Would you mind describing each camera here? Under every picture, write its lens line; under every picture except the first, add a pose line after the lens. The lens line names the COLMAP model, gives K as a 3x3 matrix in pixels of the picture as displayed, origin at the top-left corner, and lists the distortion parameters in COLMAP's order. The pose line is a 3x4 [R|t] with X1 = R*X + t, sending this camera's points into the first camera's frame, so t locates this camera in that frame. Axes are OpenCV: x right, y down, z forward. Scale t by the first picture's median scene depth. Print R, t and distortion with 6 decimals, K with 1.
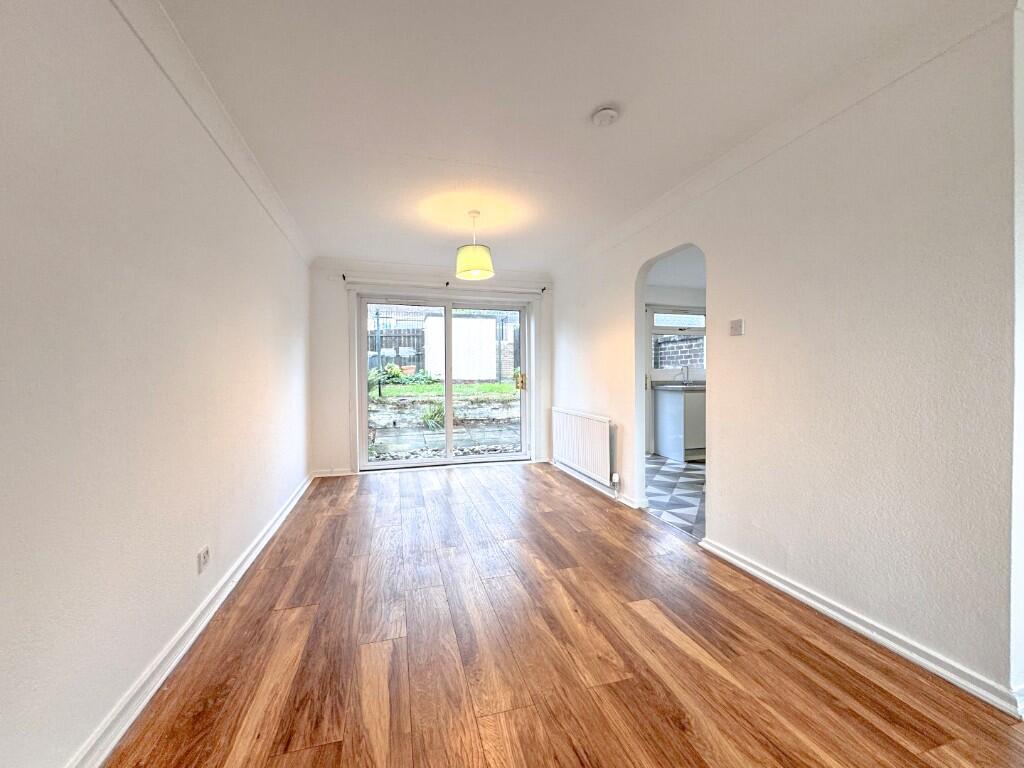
lens RADIAL K [[410.2, 0, 509.1], [0, 410.2, 381.8], [0, 0, 1]] dist [-0.001567, 0.001002]
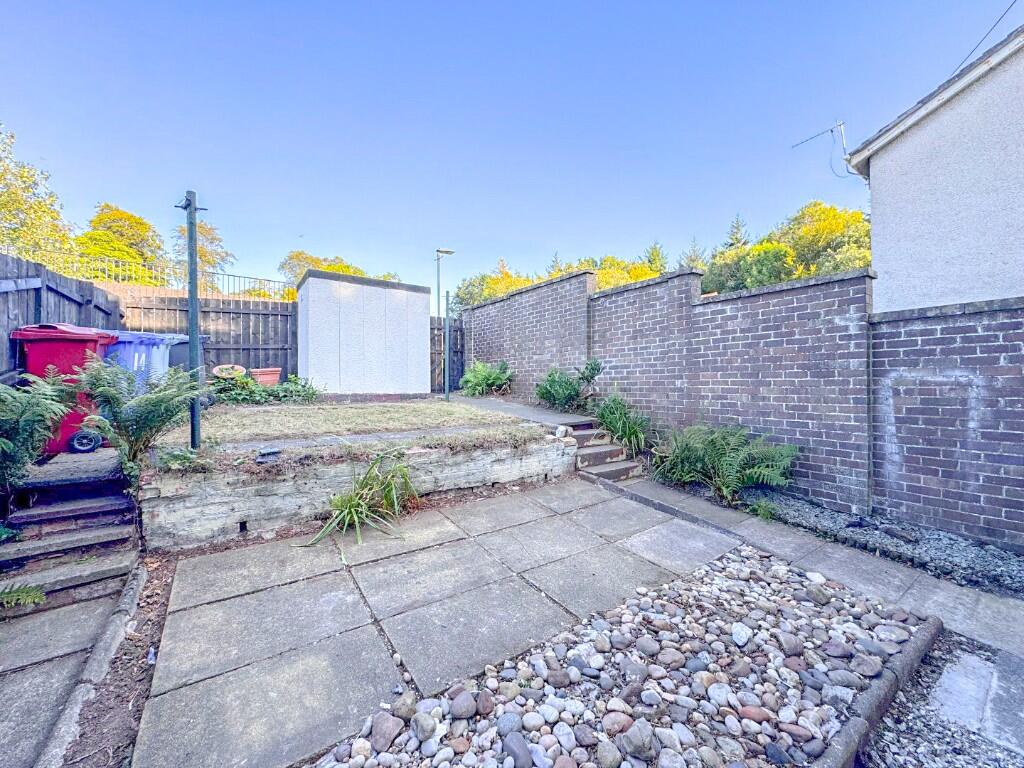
lens RADIAL K [[410.2, 0, 510.9], [0, 410.2, 379.4], [0, 0, 1]] dist [-0.001567, 0.001002]
pose [[0.943677, 0.008936, 0.330748, -0.352044], [0.001485, 0.999511, -0.031241, -0.020421], [-0.330865, 0.029973, 0.943202, 1.153276]]
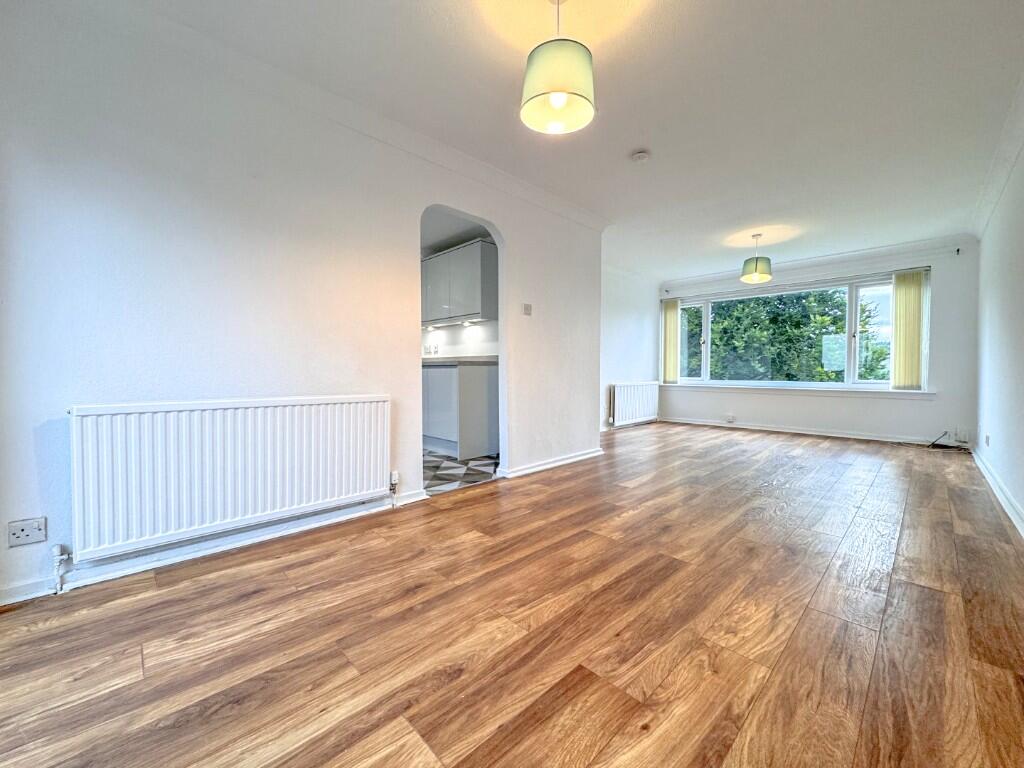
lens RADIAL K [[410.2, 0, 510.5], [0, 410.2, 377.5], [0, 0, 1]] dist [-0.001567, 0.001002]
pose [[-0.477309, -0.013612, 0.878630, -0.353362], [0.011601, 0.999695, 0.021790, 0.037776], [-0.878659, 0.020593, -0.477006, 0.894427]]
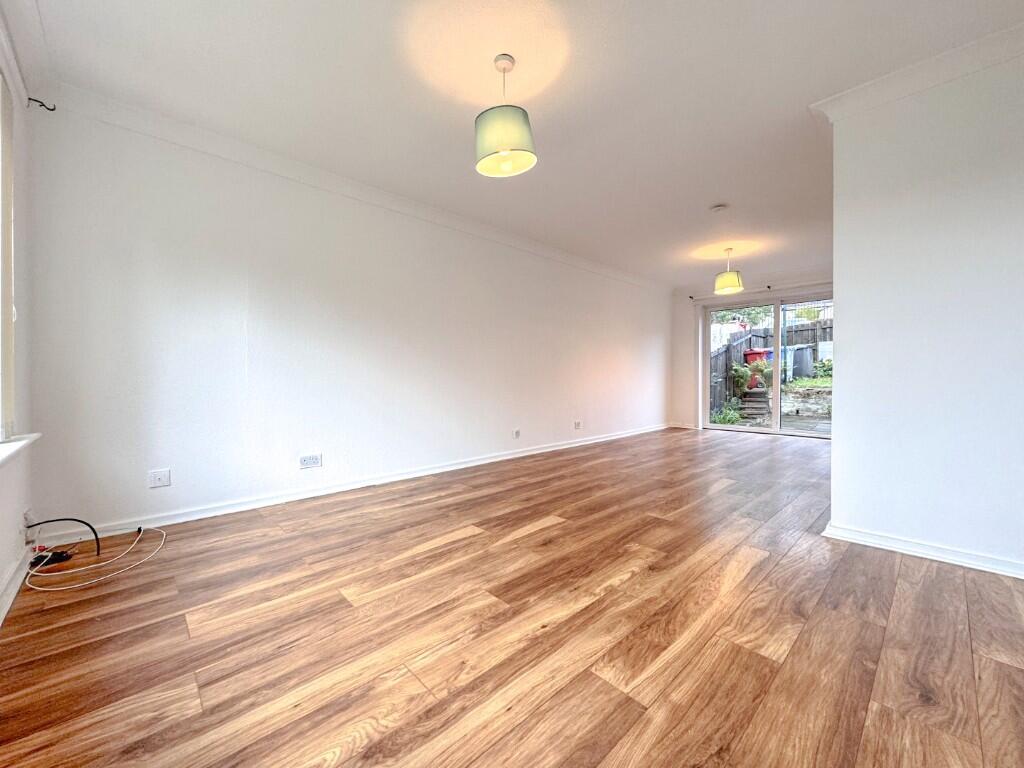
lens RADIAL K [[410.2, 0, 509.0], [0, 410.2, 379.8], [0, 0, 1]] dist [-0.001567, 0.001002]
pose [[0.461419, 0.005941, -0.887163, 0.605978], [-0.012605, 0.999921, 0.000141, 0.055315], [0.887093, 0.011118, 0.461457, -0.285699]]
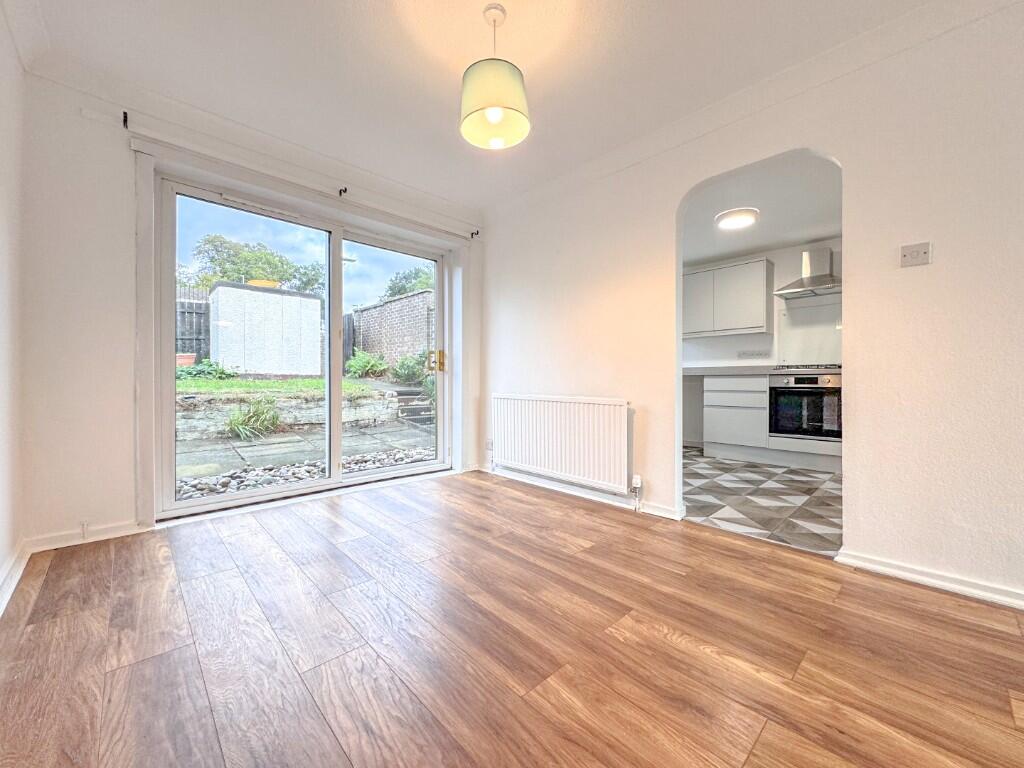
lens RADIAL K [[410.2, 0, 511.1], [0, 410.2, 382.0], [0, 0, 1]] dist [-0.001567, 0.001002]
pose [[0.886075, 0.006193, 0.463500, -0.212813], [-0.000464, 0.999922, -0.012473, 0.052551], [-0.463541, 0.010837, 0.886009, 0.353635]]
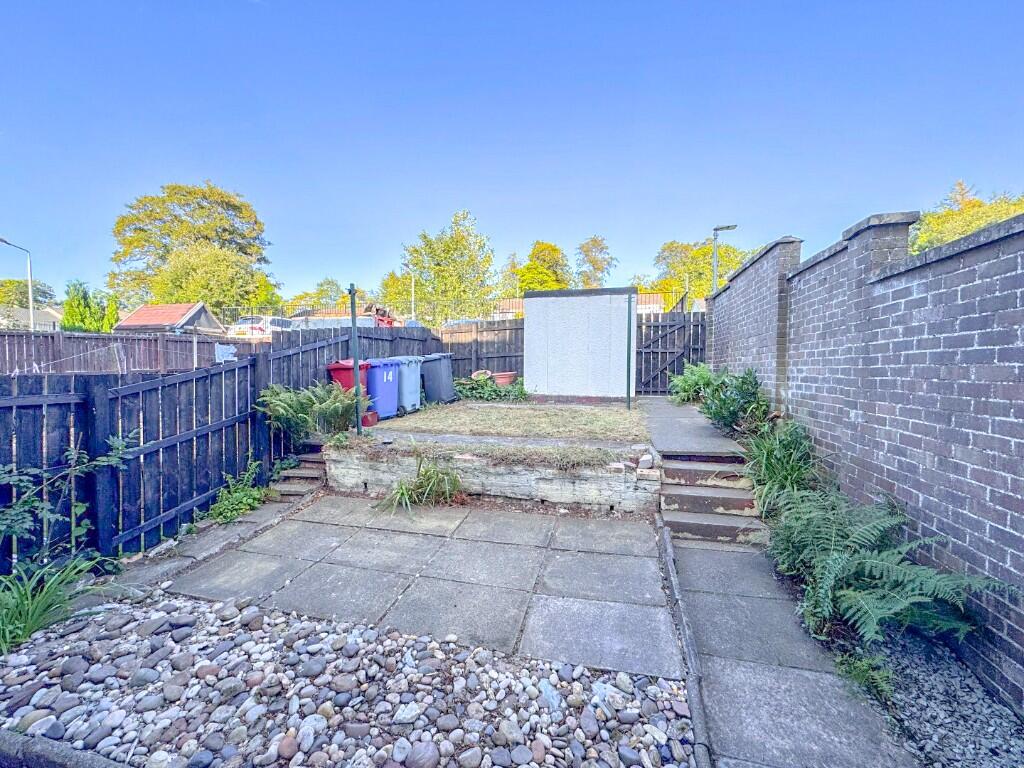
lens RADIAL K [[410.2, 0, 509.8], [0, 410.2, 379.9], [0, 0, 1]] dist [-0.001567, 0.001002]
pose [[0.858024, 0.022549, -0.513114, 0.339020], [-0.017027, 0.999735, 0.015461, -0.106578], [0.513327, -0.004529, 0.858181, 1.197233]]
